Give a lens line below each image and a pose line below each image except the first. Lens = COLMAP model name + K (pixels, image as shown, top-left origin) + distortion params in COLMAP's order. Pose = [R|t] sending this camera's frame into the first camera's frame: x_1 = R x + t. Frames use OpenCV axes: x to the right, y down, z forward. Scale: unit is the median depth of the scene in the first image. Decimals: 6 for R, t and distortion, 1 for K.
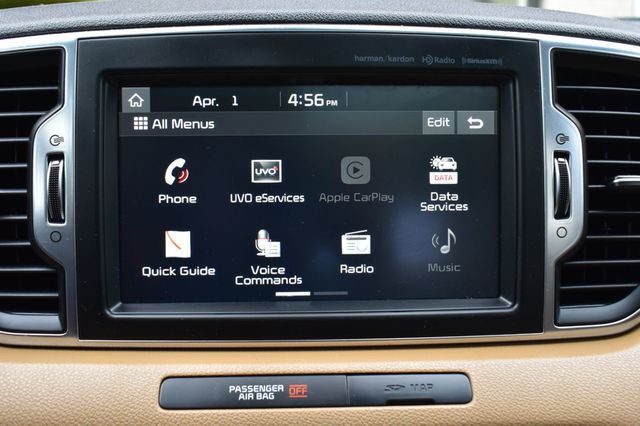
lens RADIAL K [[732.3, 0, 320.0], [0, 732.3, 213.0], [0, 0, 1]] dist [-0.042243, 0.007637]
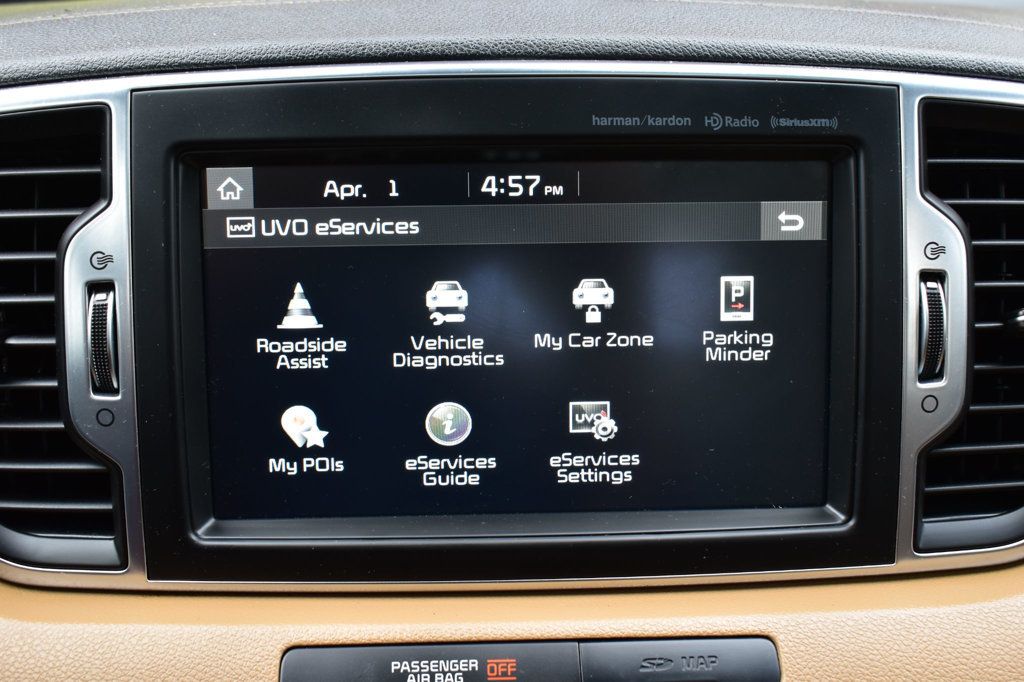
lens RADIAL K [[1171.7, 0, 512.0], [0, 1171.7, 341.0], [0, 0, 1]] dist [-0.042243, 0.007637]
pose [[0.999967, -0.003151, -0.007425, -0.011621], [0.003754, 0.996570, 0.082669, -0.108304], [0.007139, -0.082694, 0.996549, 0.026382]]
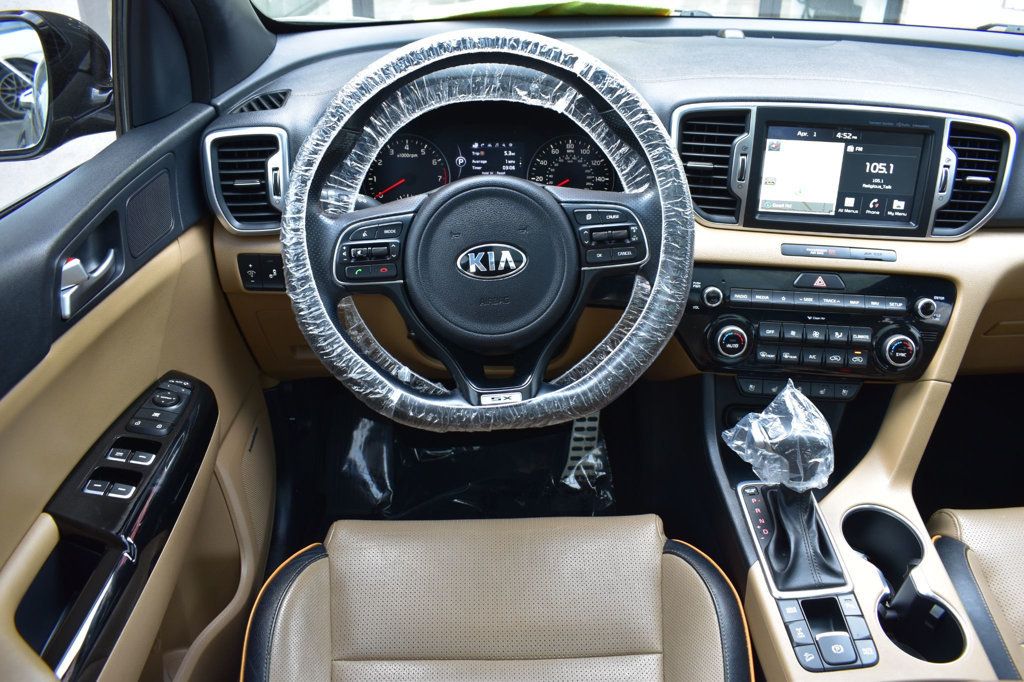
lens RADIAL K [[793.7, 0, 512.0], [0, 793.7, 341.0], [0, 0, 1]] dist [-0.089745, 0.005592]
pose [[0.990032, 0.079124, -0.116518, -0.763948], [-0.039081, 0.949127, 0.312458, -0.272359], [0.135314, -0.304790, 0.942758, -1.798932]]
